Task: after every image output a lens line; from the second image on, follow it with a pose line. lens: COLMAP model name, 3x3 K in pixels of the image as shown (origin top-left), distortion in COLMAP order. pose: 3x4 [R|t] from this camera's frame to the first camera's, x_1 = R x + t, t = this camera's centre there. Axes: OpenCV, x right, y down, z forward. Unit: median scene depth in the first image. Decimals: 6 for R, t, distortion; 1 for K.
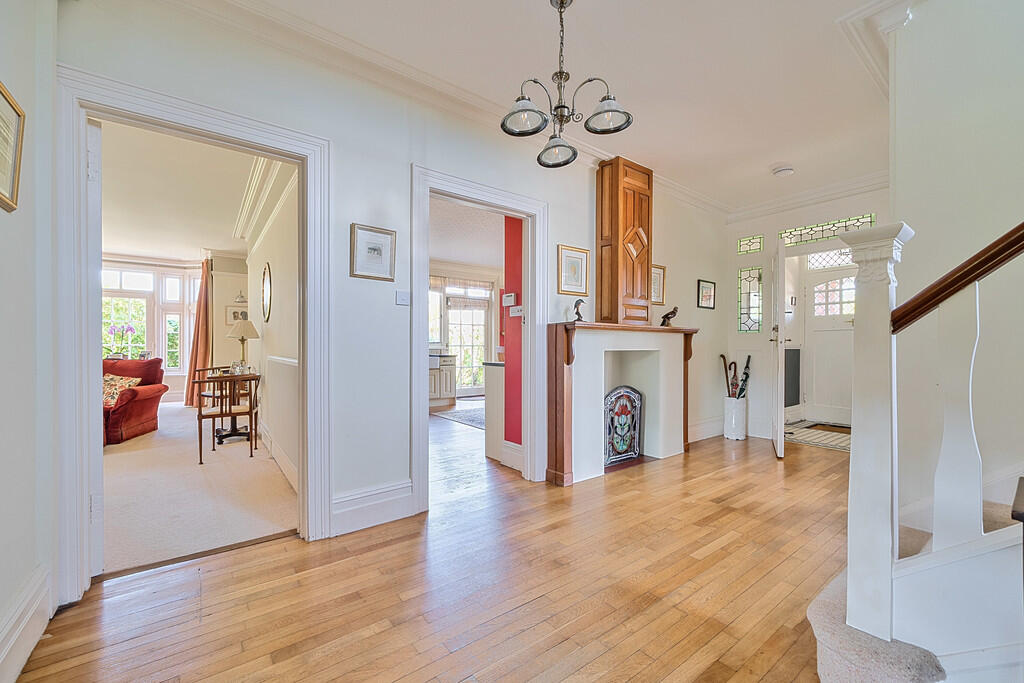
lens RADIAL K [[412.2, 0, 518.1], [0, 412.2, 351.5], [0, 0, 1]] dist [-0.001154, -0.000346]
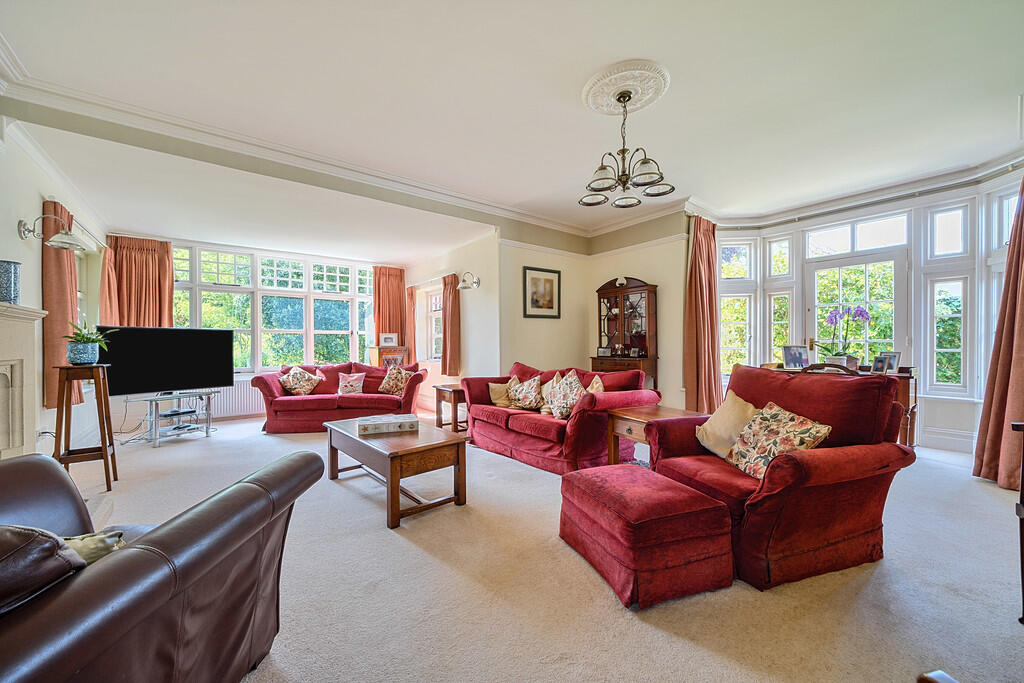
lens RADIAL K [[386.3, 0, 510.0], [0, 386.3, 344.6], [0, 0, 1]] dist [-0.000916, -0.000206]
pose [[0.002915, 0.001889, -0.999994, -0.503702], [-0.005643, 0.999982, 0.001873, -0.011202], [0.999980, 0.005637, 0.002926, 0.635439]]
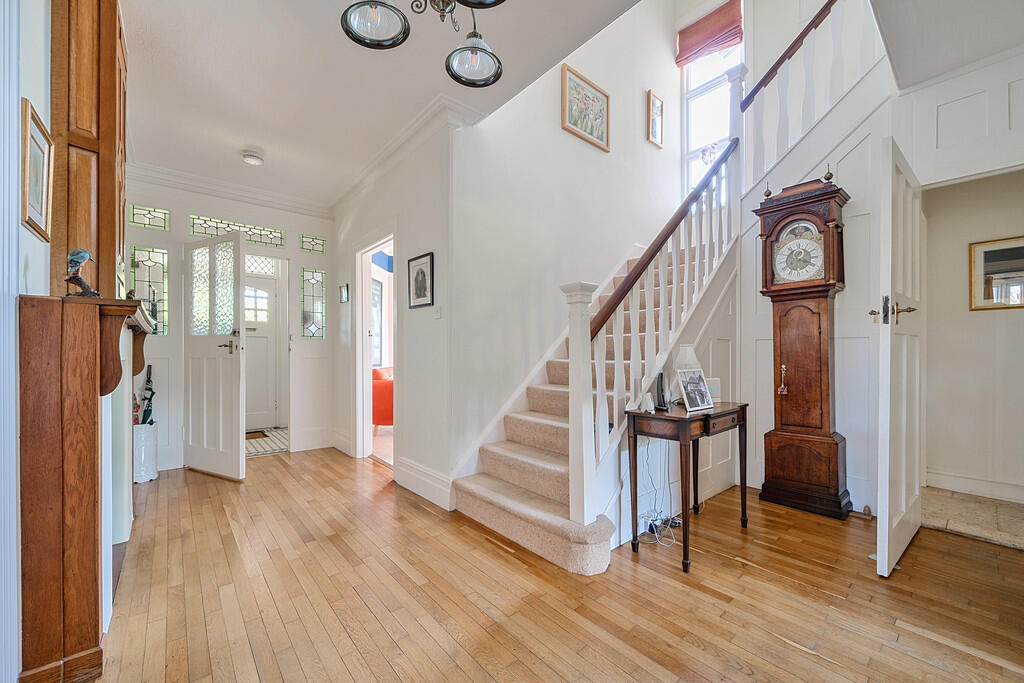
lens RADIAL K [[412.2, 0, 518.1], [0, 412.2, 351.5], [0, 0, 1]] dist [-0.001154, -0.000346]
pose [[-0.051904, 0.002223, 0.998650, -0.268314], [0.010993, 0.999938, -0.001654, -0.008113], [-0.998592, 0.010892, -0.051925, 0.444037]]
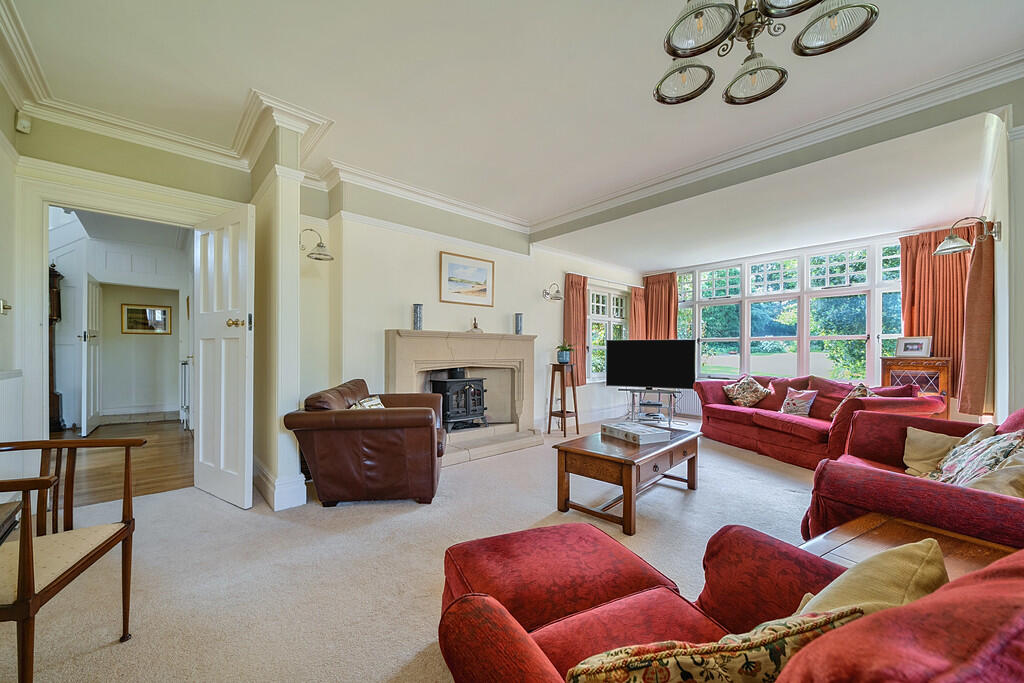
lens RADIAL K [[380.9, 0, 475.5], [0, 380.9, 352.8], [0, 0, 1]] dist [0.000049, 0.000012]
pose [[-0.999502, -0.002161, -0.031483, -0.956747], [-0.002609, 0.999896, 0.014204, -0.021807], [0.031450, 0.014280, -0.999403, 1.182115]]
